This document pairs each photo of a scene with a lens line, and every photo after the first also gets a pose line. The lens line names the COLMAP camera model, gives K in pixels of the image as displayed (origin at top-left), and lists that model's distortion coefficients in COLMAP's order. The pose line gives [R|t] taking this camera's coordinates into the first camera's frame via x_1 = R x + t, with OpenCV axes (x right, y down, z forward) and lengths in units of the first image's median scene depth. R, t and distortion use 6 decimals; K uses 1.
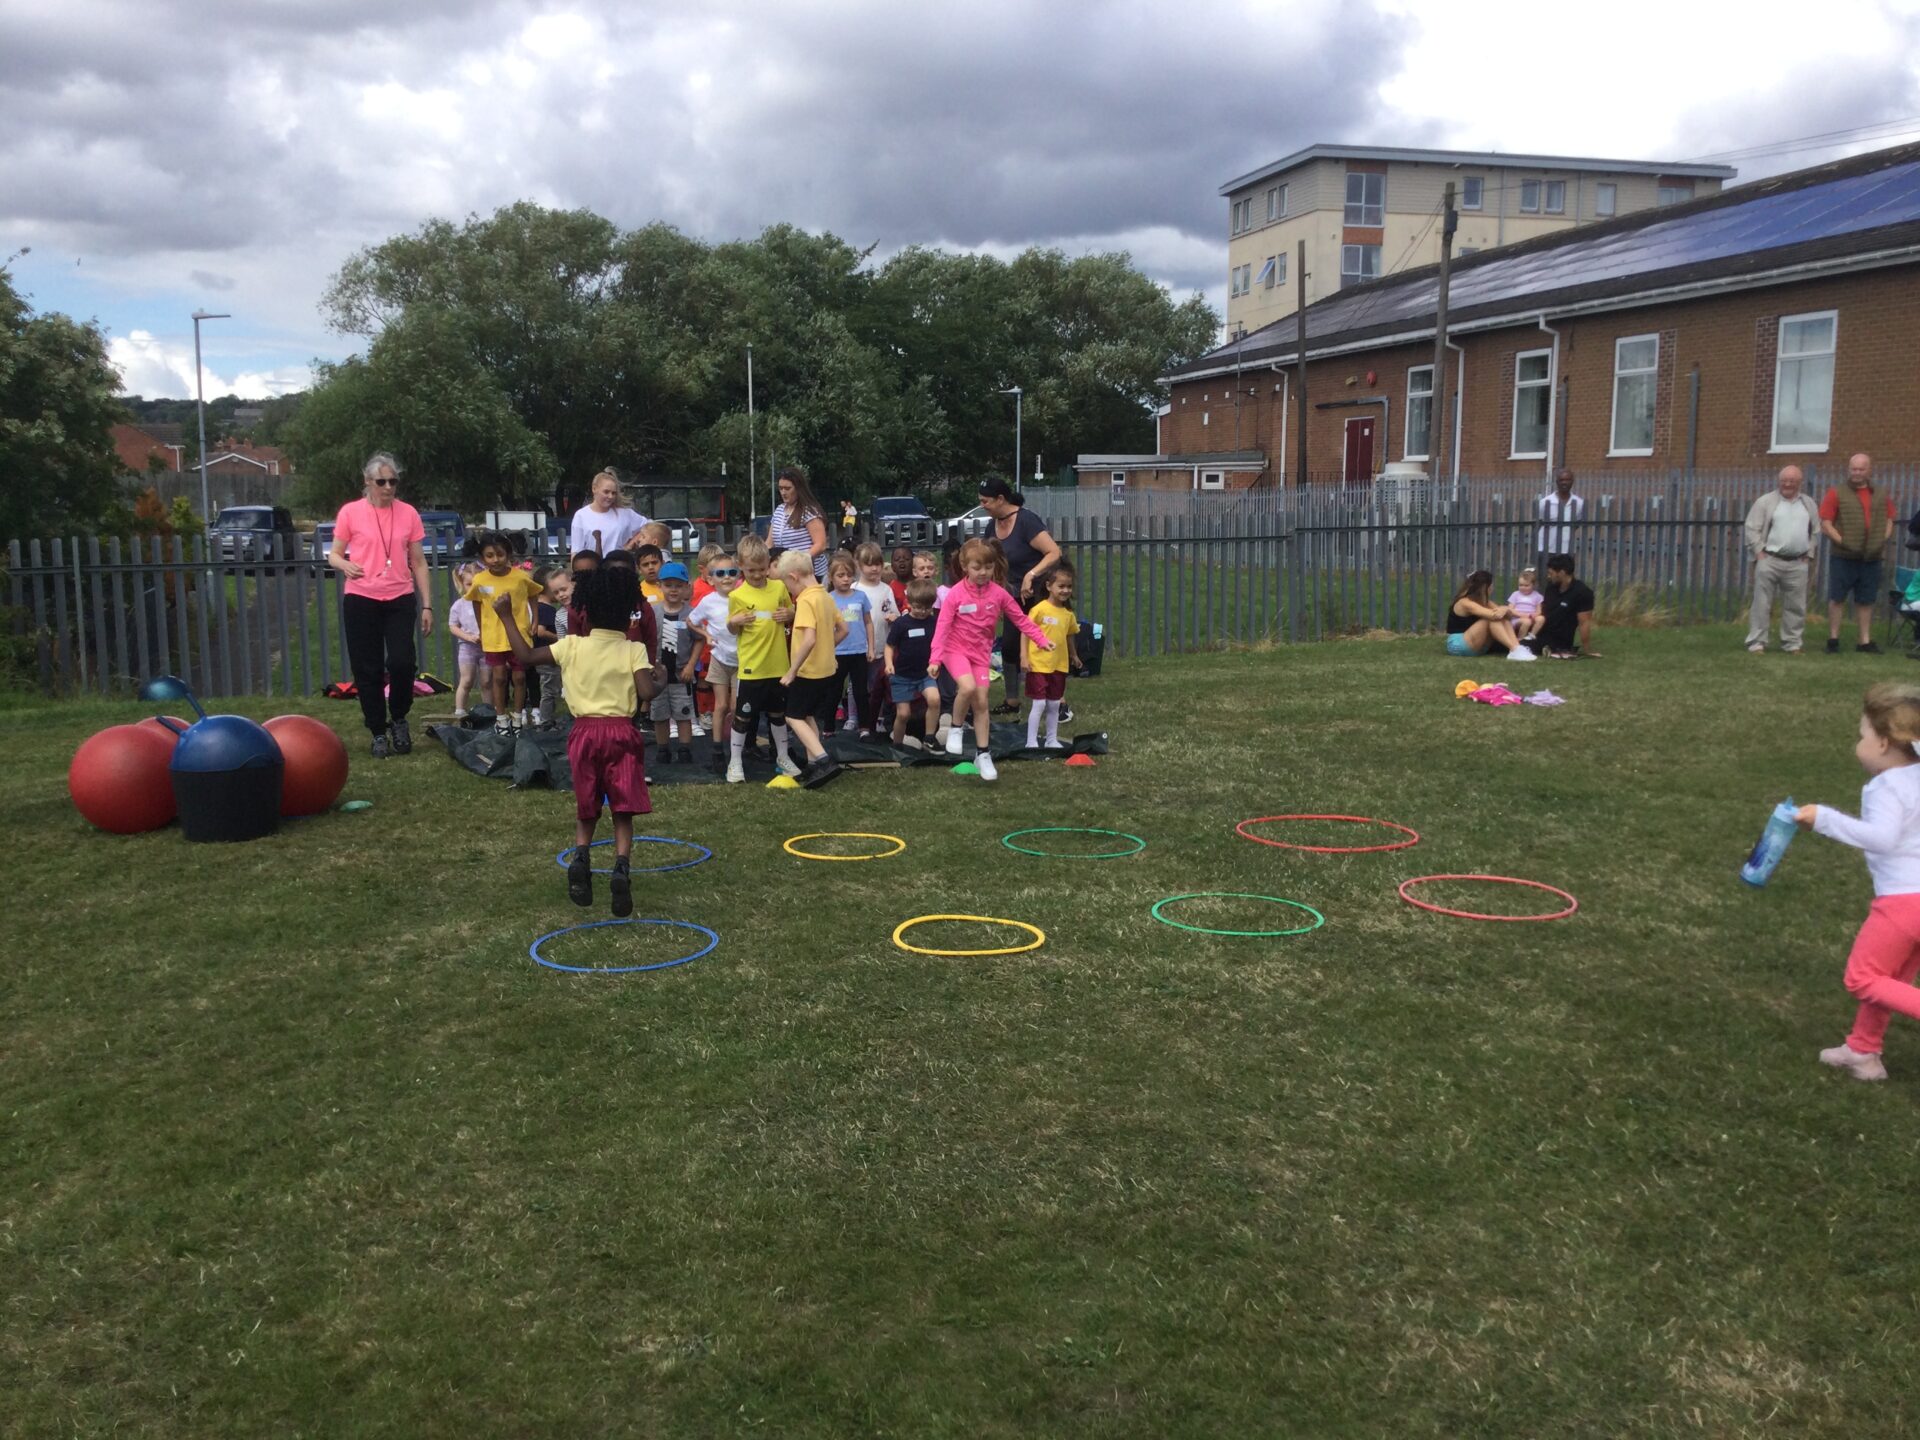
lens RADIAL K [[1735.6, 0, 962.3], [0, 1735.6, 728.9], [0, 0, 1]] dist [0.132173, -0.274812]
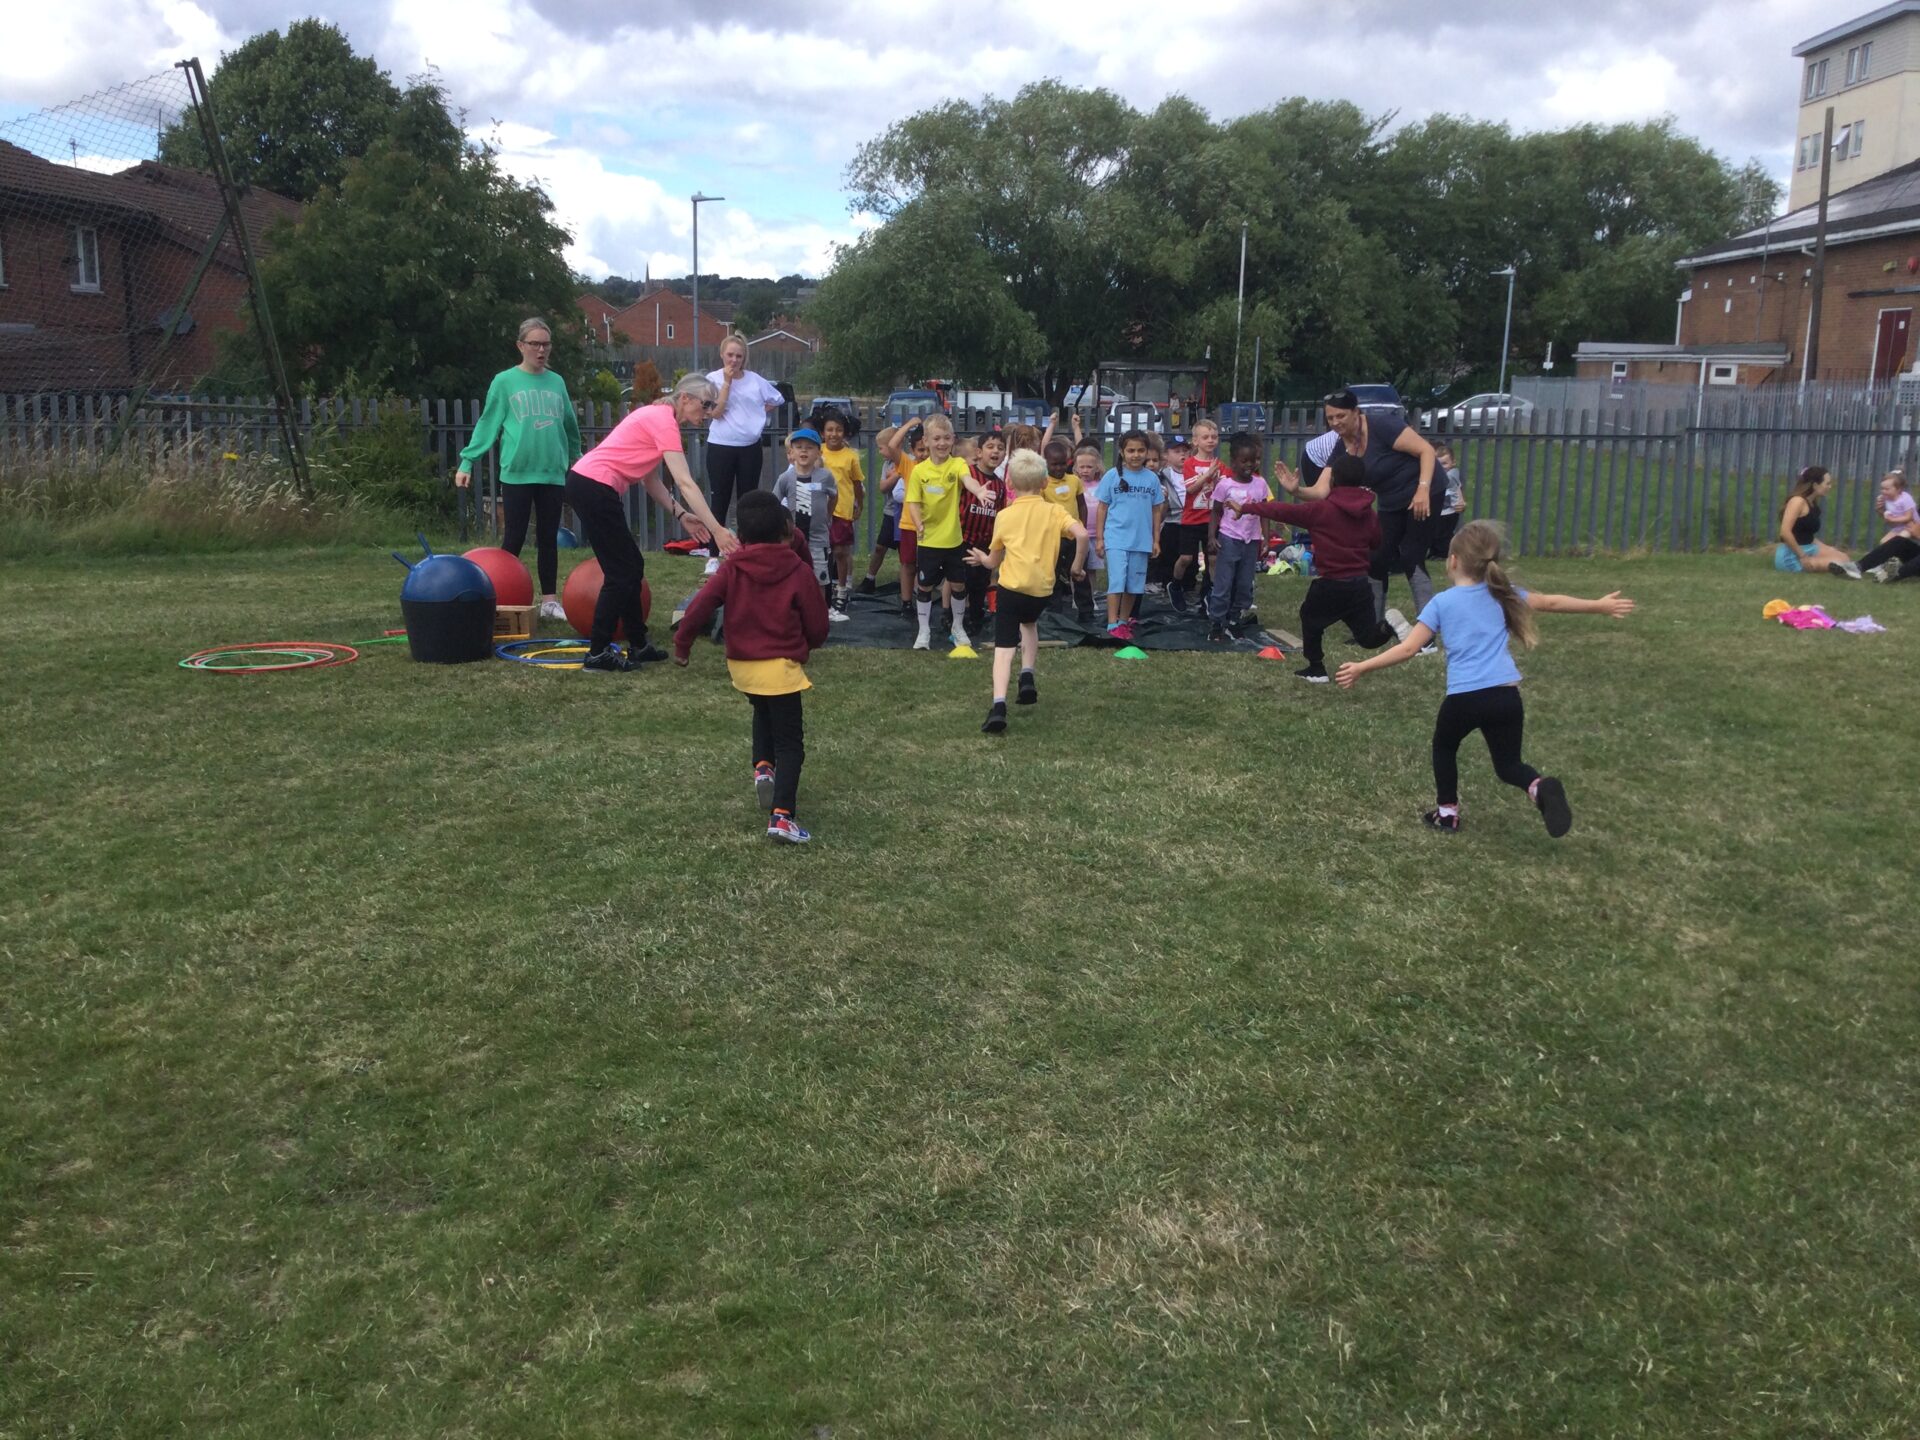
lens RADIAL K [[1735.6, 0, 962.3], [0, 1735.6, 728.9], [0, 0, 1]] dist [0.132173, -0.274812]
pose [[0.955939, 0.083819, -0.281345, 0.280366], [-0.065671, 0.995142, 0.073340, -0.000215], [0.286125, -0.051632, 0.956800, -0.019873]]
